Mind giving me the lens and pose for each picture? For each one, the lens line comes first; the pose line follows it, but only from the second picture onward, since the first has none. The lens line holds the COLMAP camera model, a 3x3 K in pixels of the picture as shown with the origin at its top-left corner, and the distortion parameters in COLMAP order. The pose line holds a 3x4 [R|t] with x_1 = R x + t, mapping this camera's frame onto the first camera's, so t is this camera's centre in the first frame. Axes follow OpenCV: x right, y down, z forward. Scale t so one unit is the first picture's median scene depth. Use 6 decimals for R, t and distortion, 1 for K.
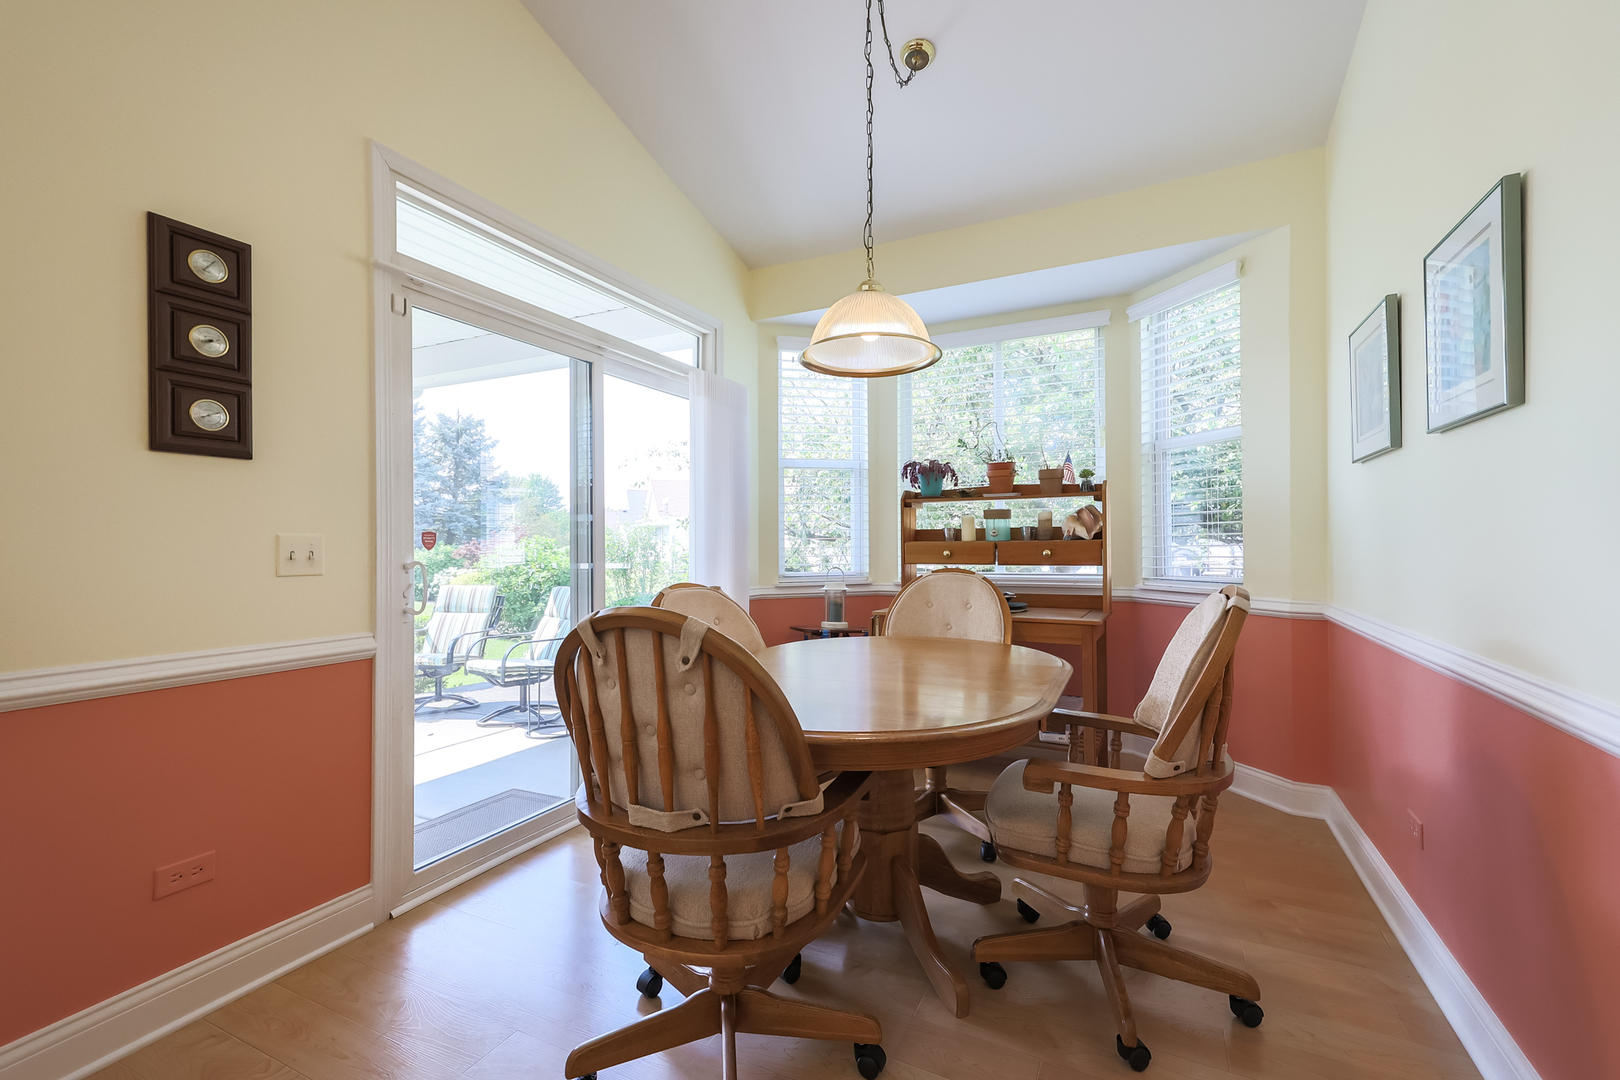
lens RADIAL K [[686.7, 0, 808.6], [0, 686.7, 536.2], [0, 0, 1]] dist [0.021811, 0.000257]
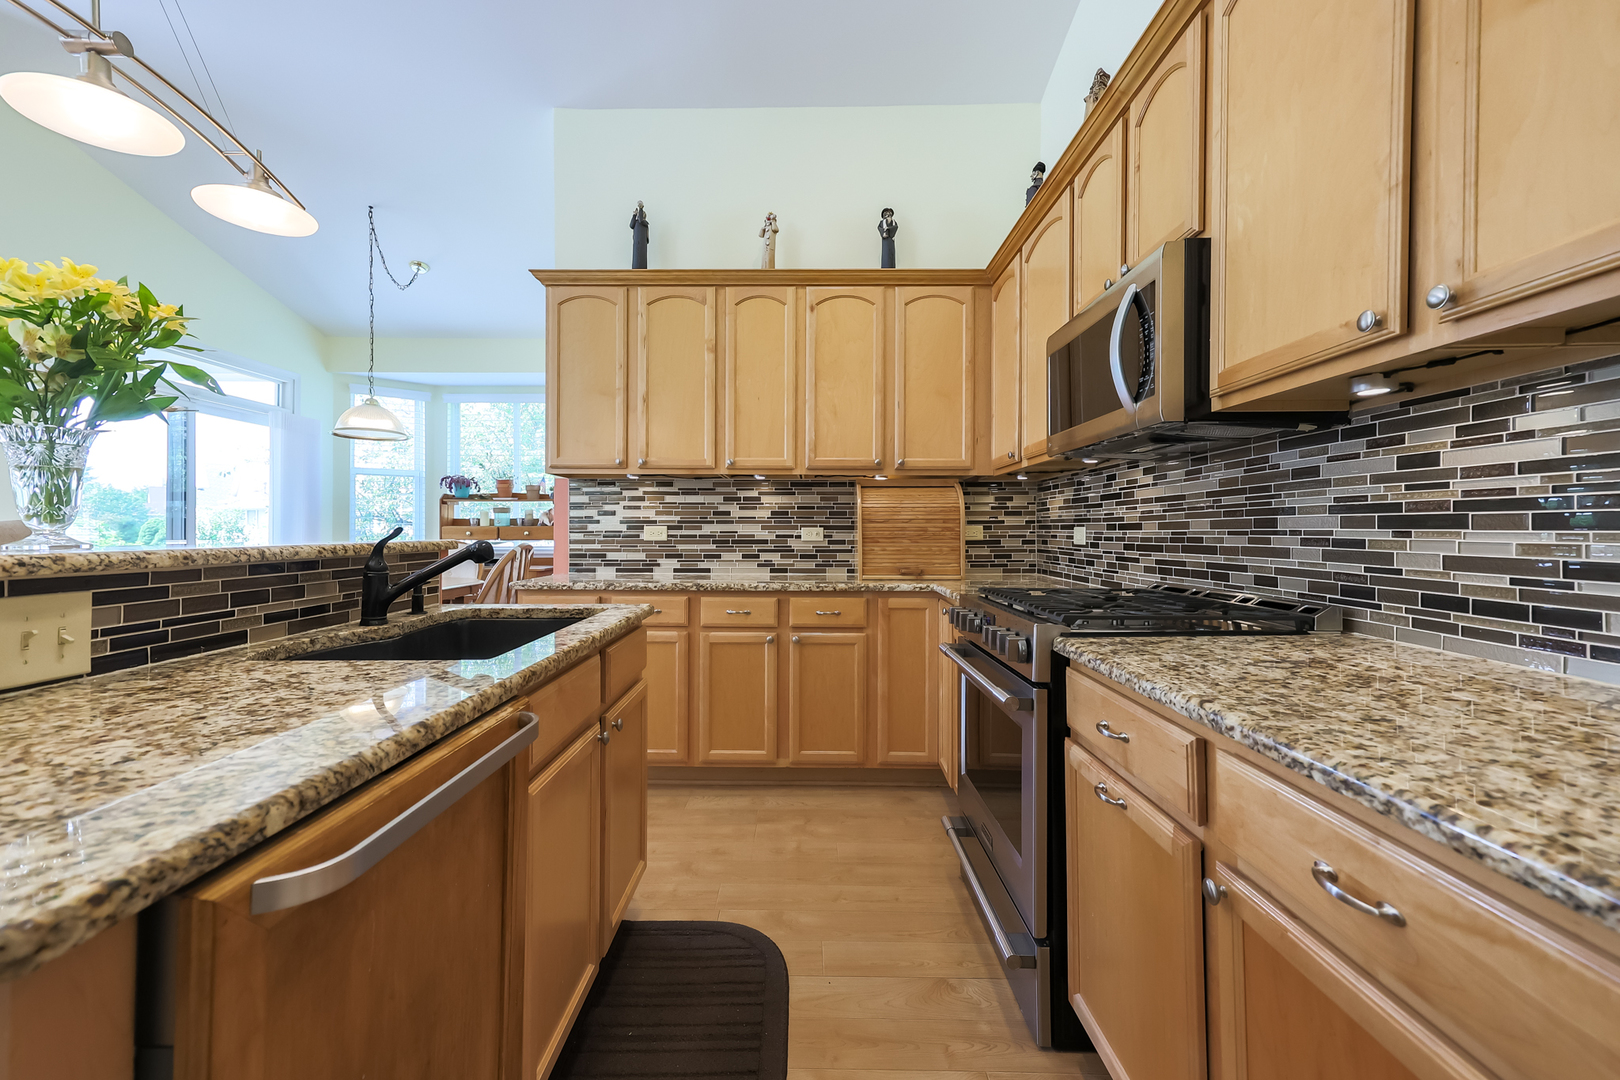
lens RADIAL K [[686.7, 0, 807.0], [0, 686.7, 537.5], [0, 0, 1]] dist [0.021811, 0.000257]
pose [[0.897026, 0.012116, 0.441811, 0.197755], [-0.016968, 0.999831, 0.007030, 0.010319], [-0.441651, -0.013803, 0.897081, -0.835620]]
